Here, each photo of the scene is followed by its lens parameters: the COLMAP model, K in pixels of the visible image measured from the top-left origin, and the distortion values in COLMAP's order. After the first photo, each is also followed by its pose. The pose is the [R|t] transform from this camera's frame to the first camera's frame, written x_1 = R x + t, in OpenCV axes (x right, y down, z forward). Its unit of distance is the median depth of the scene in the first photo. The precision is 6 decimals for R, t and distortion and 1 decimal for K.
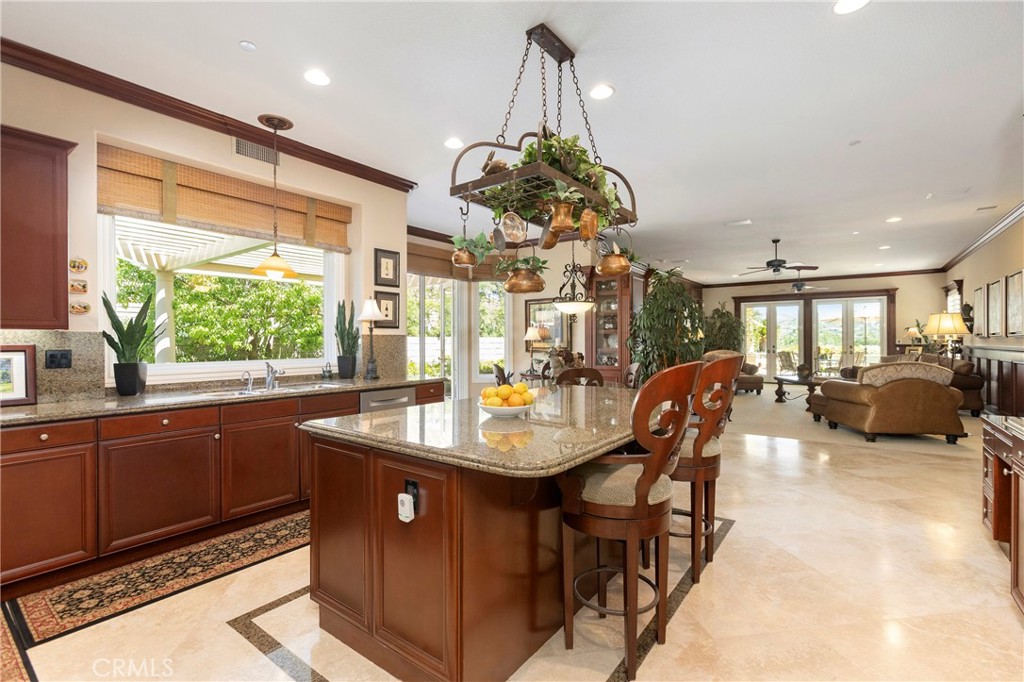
lens RADIAL K [[466.4, 0, 512.0], [0, 466.4, 341.0], [0, 0, 1]] dist [-0.002060, -0.000019]
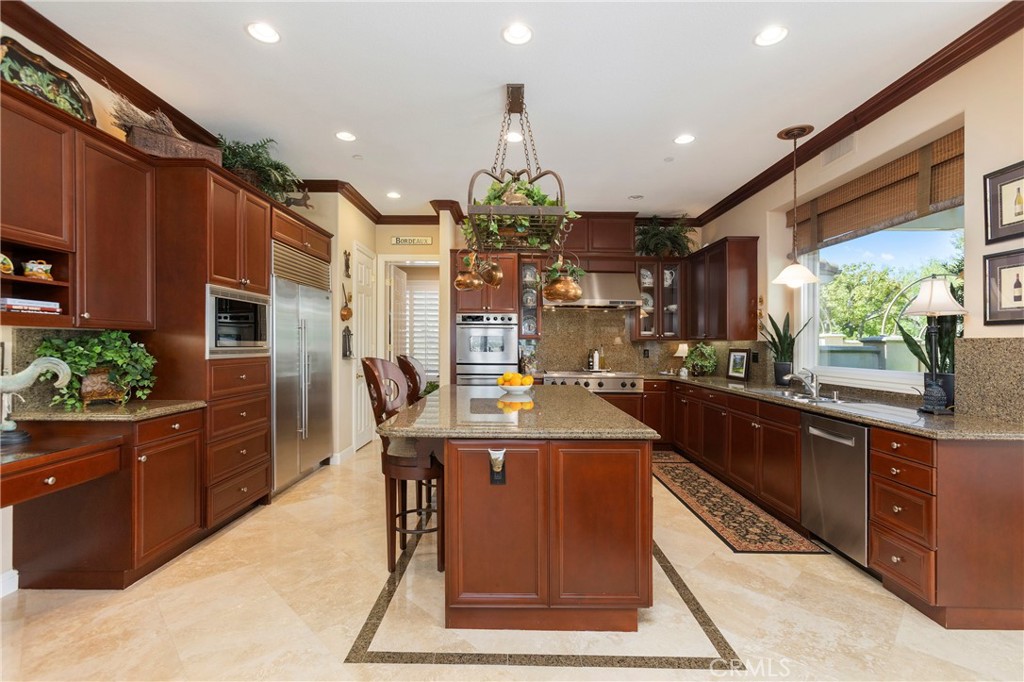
lens RADIAL K [[466.4, 0, 512.0], [0, 466.4, 341.0], [0, 0, 1]] dist [-0.002060, -0.000019]
pose [[-0.809966, -0.002900, -0.586470, 0.624826], [-0.003034, 0.999995, -0.000754, -0.011610], [0.586469, 0.001169, -0.809971, 1.544103]]
